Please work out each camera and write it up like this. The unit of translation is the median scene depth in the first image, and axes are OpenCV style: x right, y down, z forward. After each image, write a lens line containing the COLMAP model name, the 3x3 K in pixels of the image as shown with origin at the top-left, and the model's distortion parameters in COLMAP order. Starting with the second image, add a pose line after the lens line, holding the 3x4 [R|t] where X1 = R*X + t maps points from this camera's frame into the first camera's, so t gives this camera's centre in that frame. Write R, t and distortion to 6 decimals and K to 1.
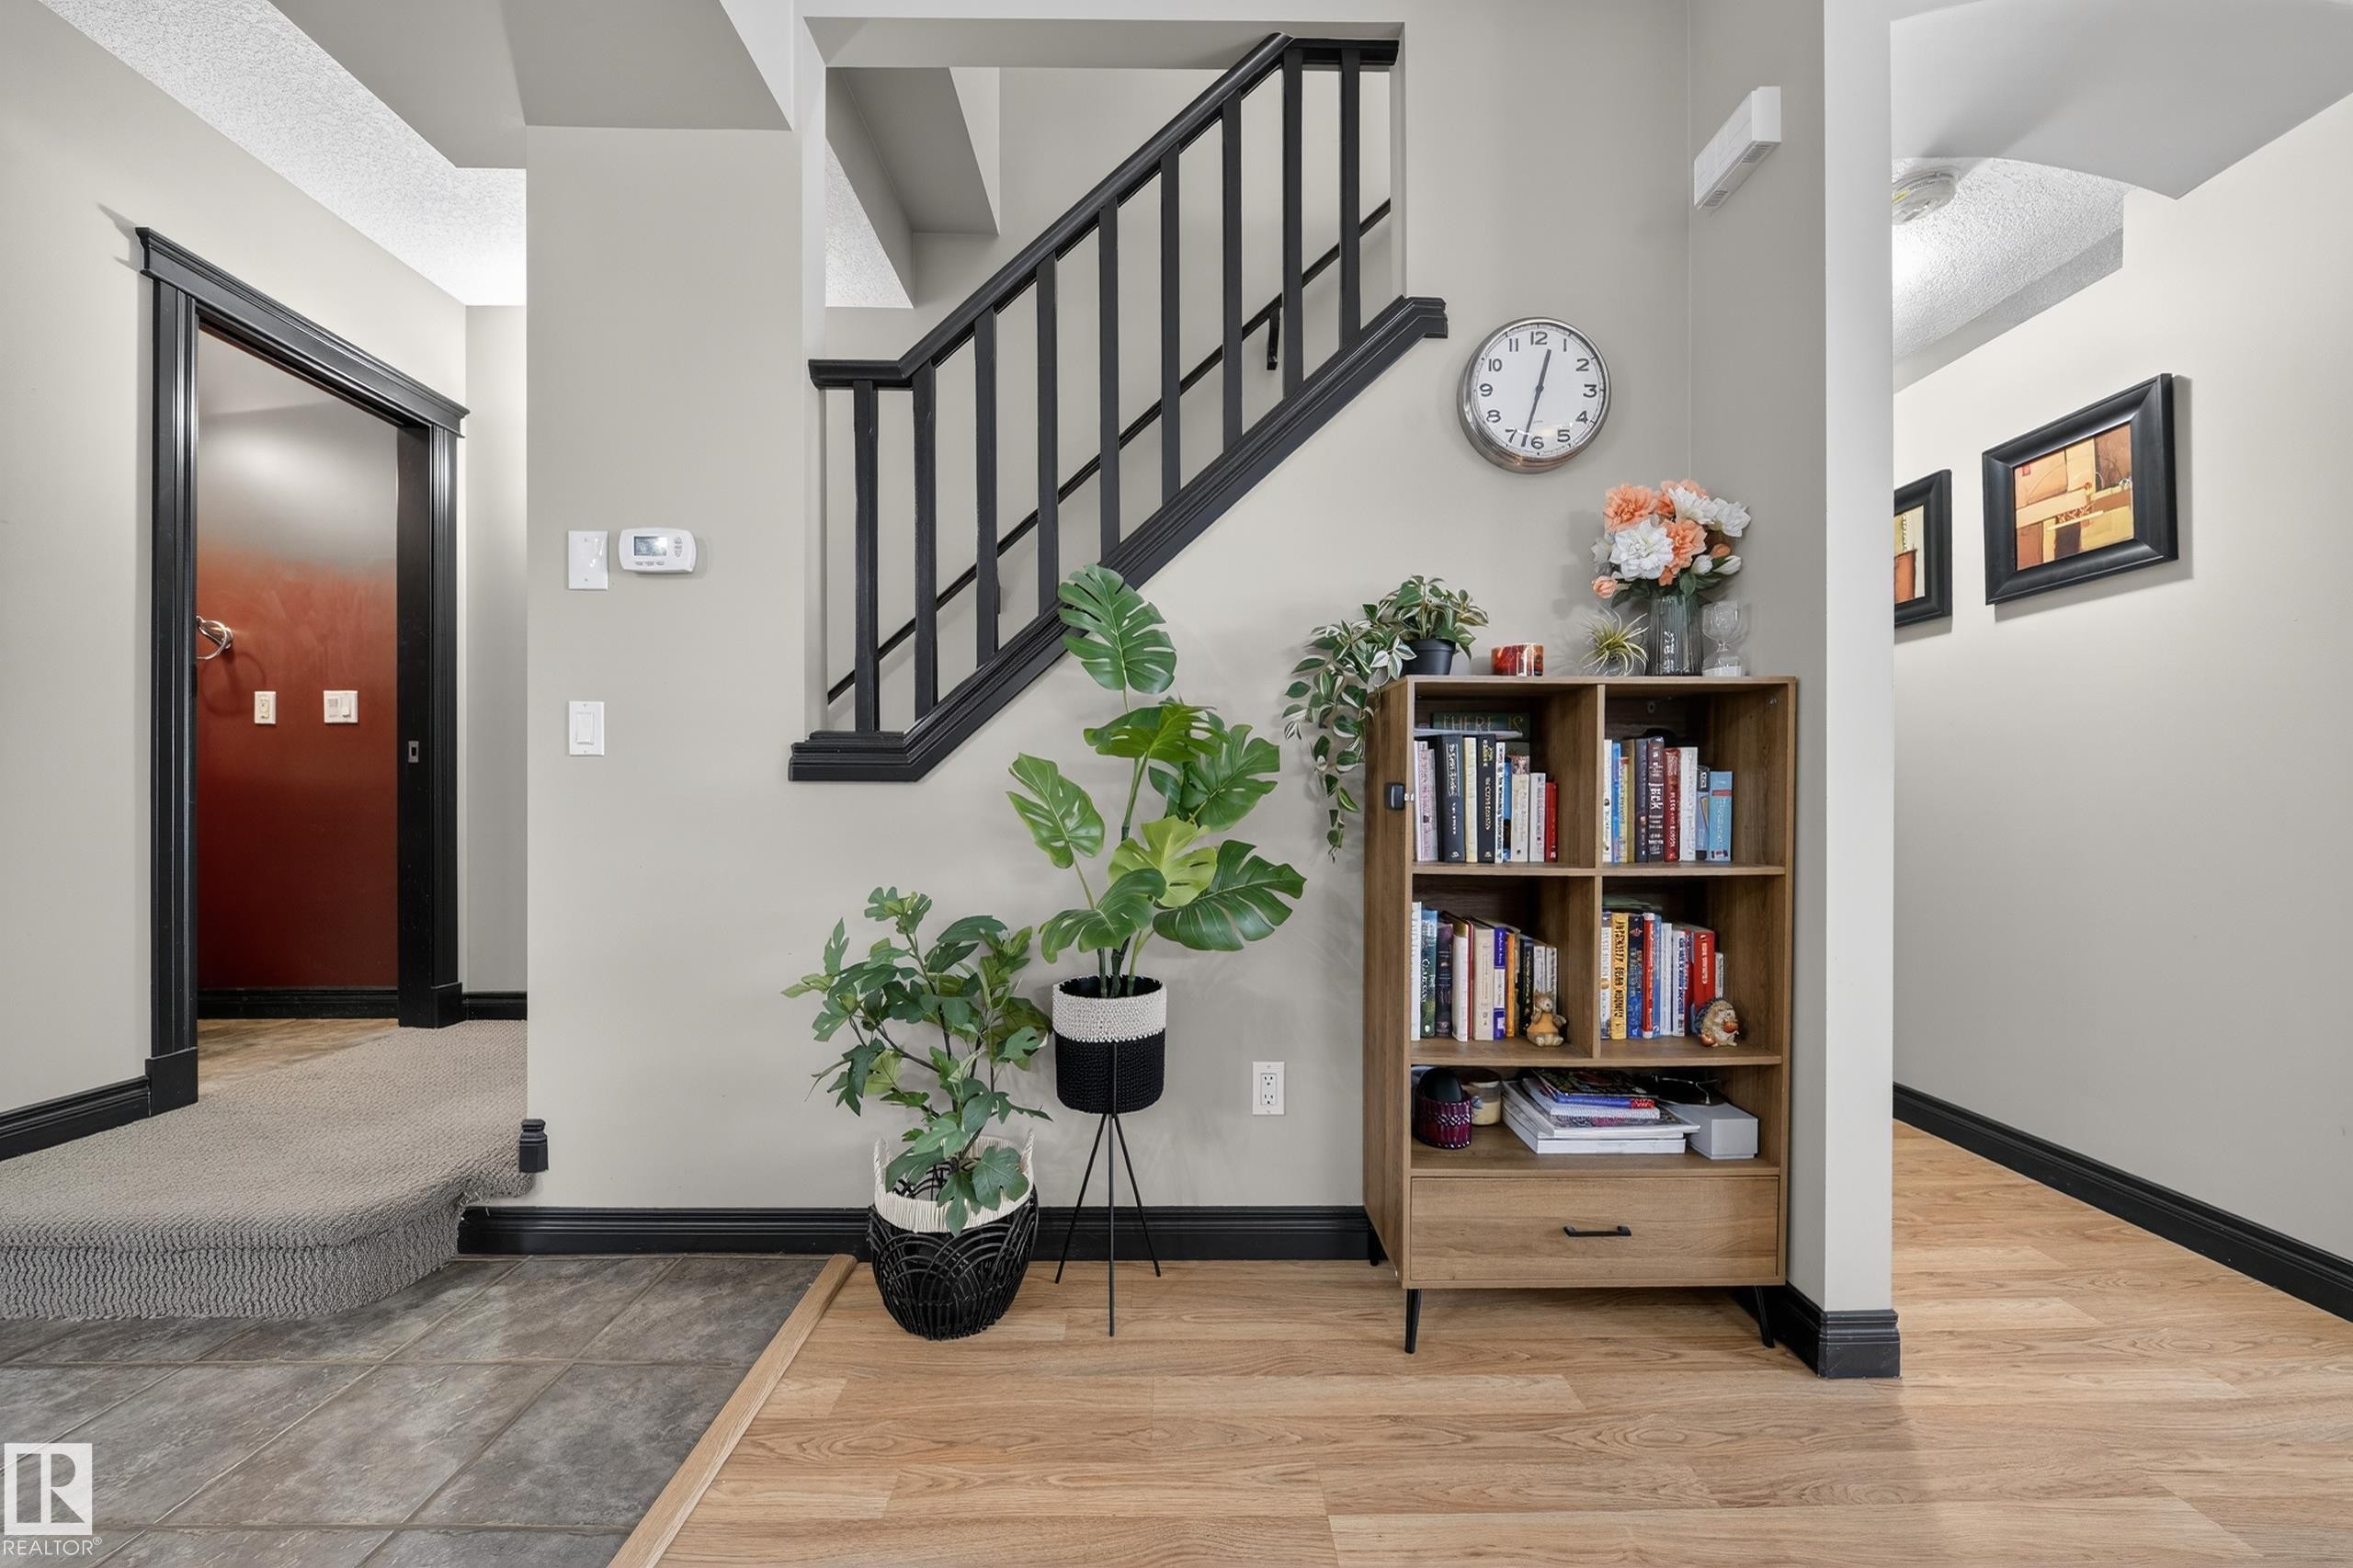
lens RADIAL K [[821.6, 0, 1172.5], [0, 821.6, 776.9], [0, 0, 1]] dist [0.000326, -0.003172]
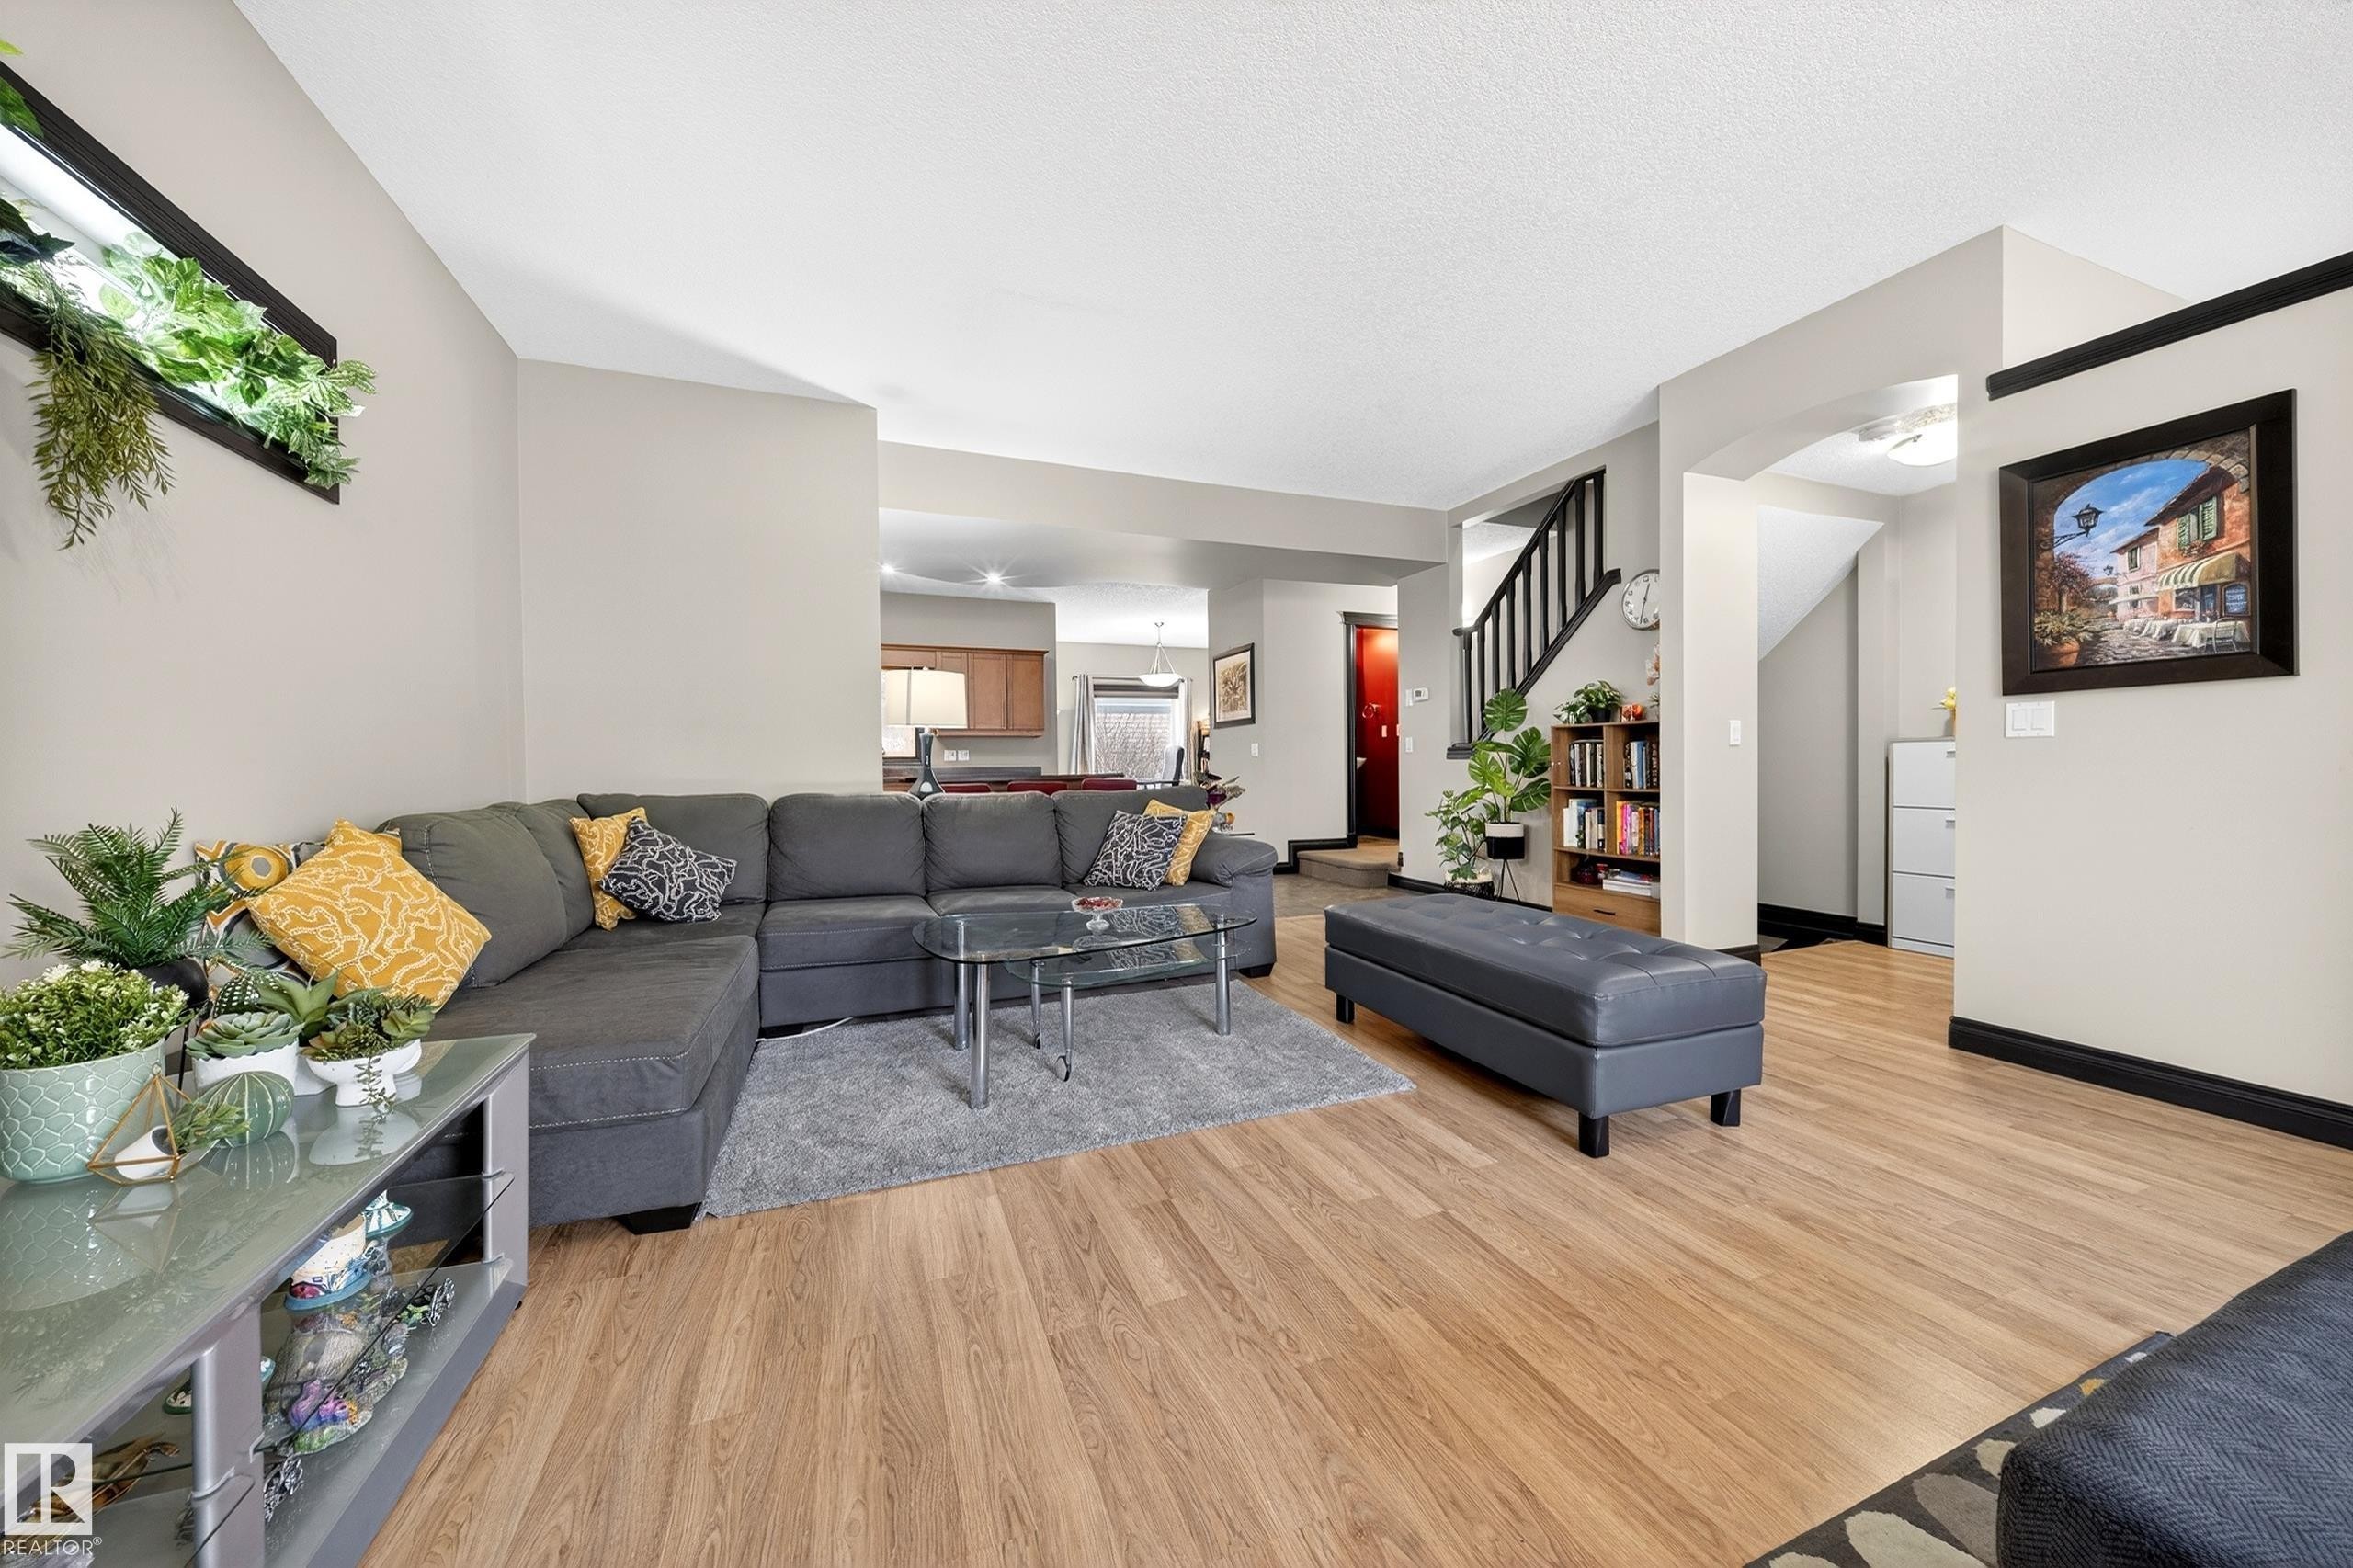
lens RADIAL K [[821.6, 0, 1172.5], [0, 821.6, 776.9], [0, 0, 1]] dist [0.000326, -0.003172]
pose [[0.361327, 0.010102, -0.932384, 2.300210], [0.030418, 0.999281, 0.022614, -0.038790], [0.931943, -0.036532, 0.360760, -1.281781]]
